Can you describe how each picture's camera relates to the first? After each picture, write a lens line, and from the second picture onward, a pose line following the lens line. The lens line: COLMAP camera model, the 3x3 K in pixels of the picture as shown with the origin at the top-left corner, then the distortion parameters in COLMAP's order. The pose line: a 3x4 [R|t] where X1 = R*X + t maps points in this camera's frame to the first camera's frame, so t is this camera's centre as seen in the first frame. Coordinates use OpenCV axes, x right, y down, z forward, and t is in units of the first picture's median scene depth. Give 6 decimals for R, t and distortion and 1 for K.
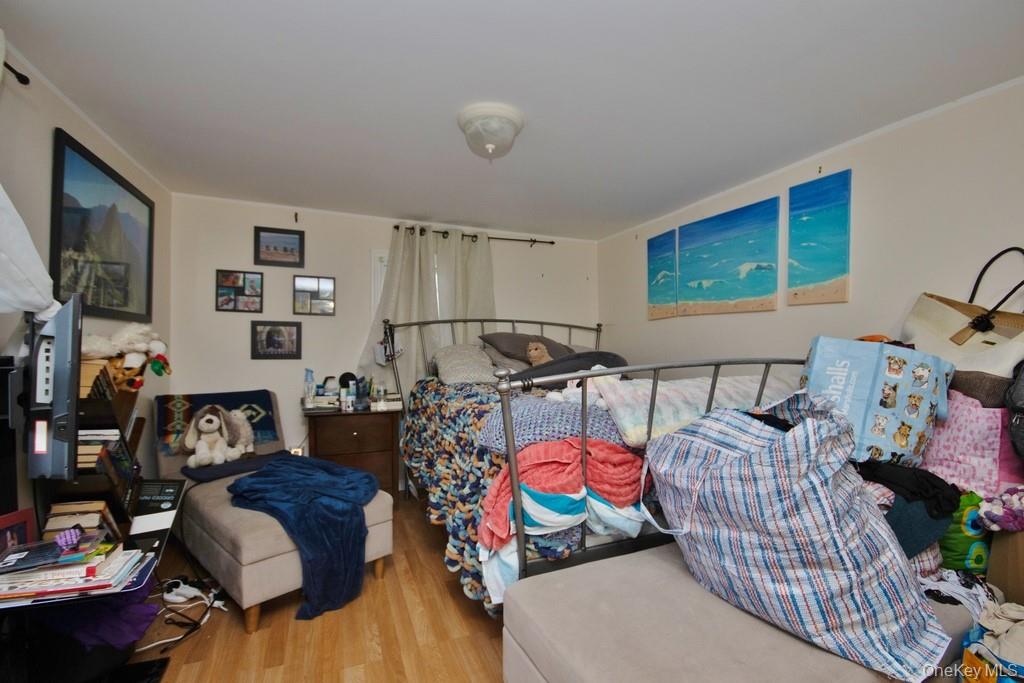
lens RADIAL K [[472.8, 0, 517.1], [0, 472.8, 349.8], [0, 0, 1]] dist [0.004135, -0.008635]
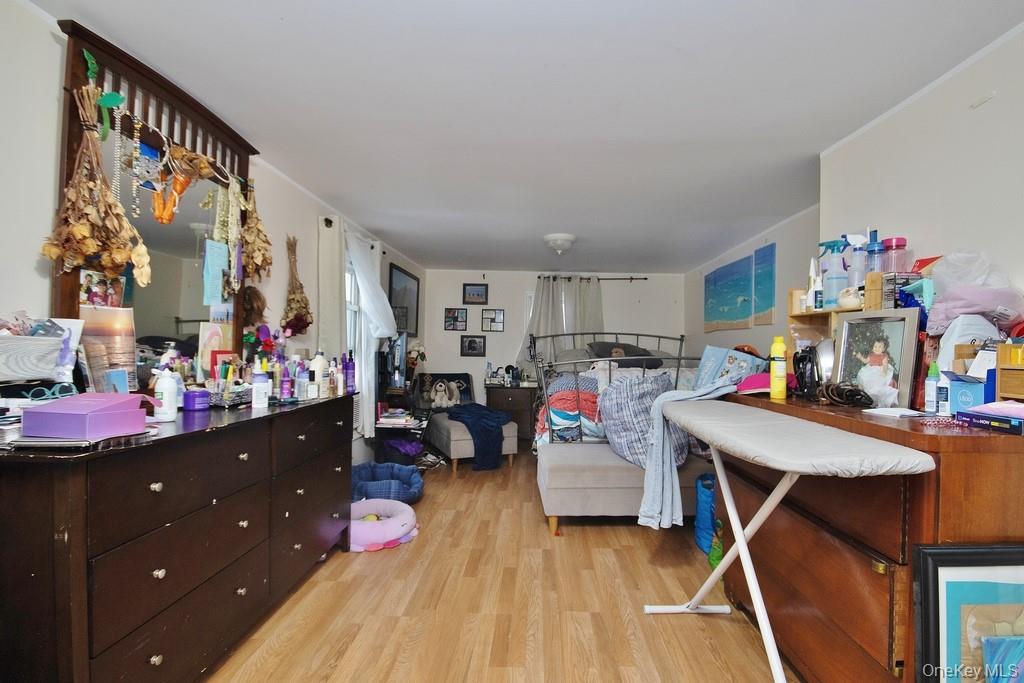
lens RADIAL K [[472.8, 0, 509.9], [0, 472.8, 343.9], [0, 0, 1]] dist [0.004135, -0.008635]
pose [[0.906603, 0.003096, -0.421974, 0.432462], [-0.012913, 0.999708, -0.020408, 0.008217], [0.421788, 0.023951, 0.906378, -0.655071]]
